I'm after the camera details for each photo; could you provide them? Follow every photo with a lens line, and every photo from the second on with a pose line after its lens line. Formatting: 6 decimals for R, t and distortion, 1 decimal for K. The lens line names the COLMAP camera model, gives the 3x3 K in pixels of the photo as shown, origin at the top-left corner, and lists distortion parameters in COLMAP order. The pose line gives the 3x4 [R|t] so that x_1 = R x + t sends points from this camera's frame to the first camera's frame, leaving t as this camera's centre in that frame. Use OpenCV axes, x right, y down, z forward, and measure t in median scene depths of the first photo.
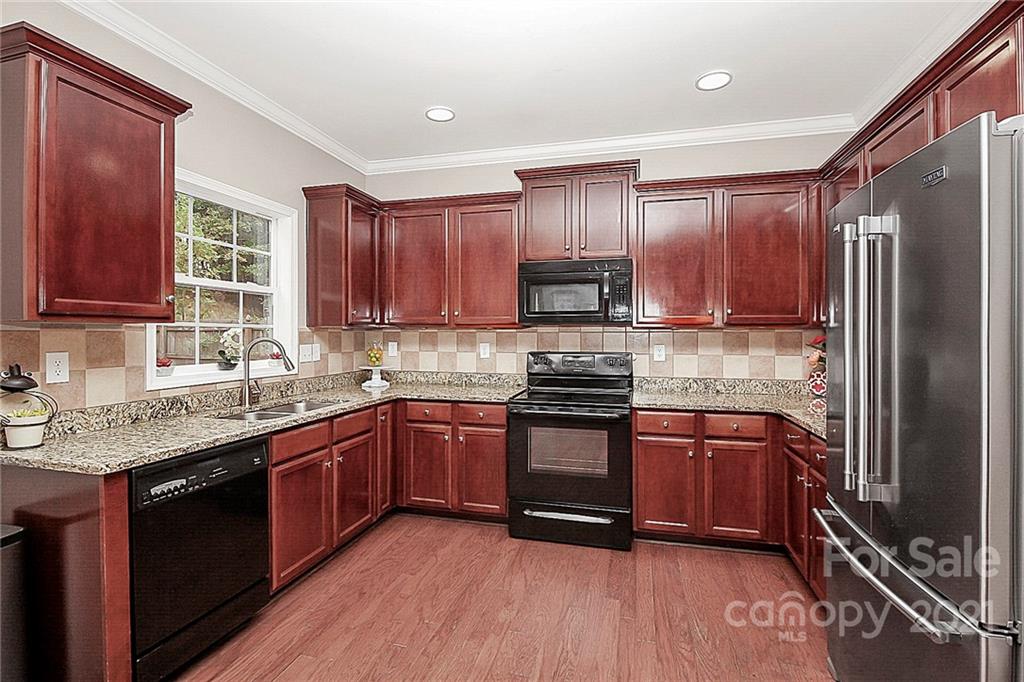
lens RADIAL K [[493.3, 0, 512.3], [0, 493.3, 336.7], [0, 0, 1]] dist [-0.000542, -0.000192]
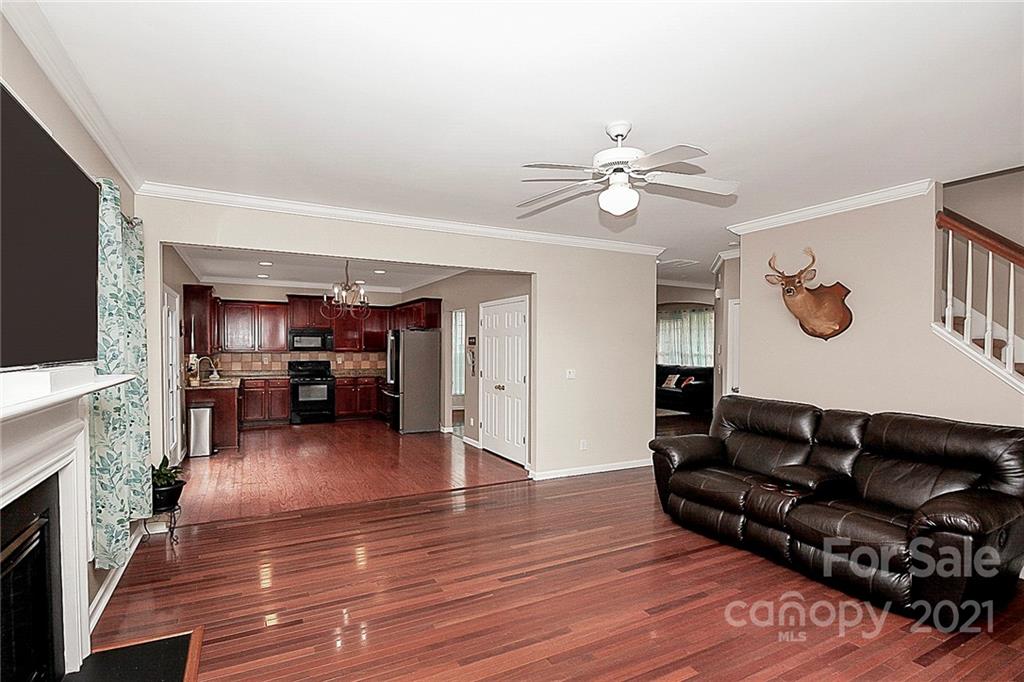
lens RADIAL K [[492.7, 0, 512.0], [0, 492.7, 341.0], [0, 0, 1]] dist [-0.024273, -0.000131]
pose [[0.743317, 0.012803, 0.668817, -0.913289], [-0.002693, 0.999866, -0.016147, -0.040439], [-0.668934, 0.010202, 0.743252, -1.896039]]
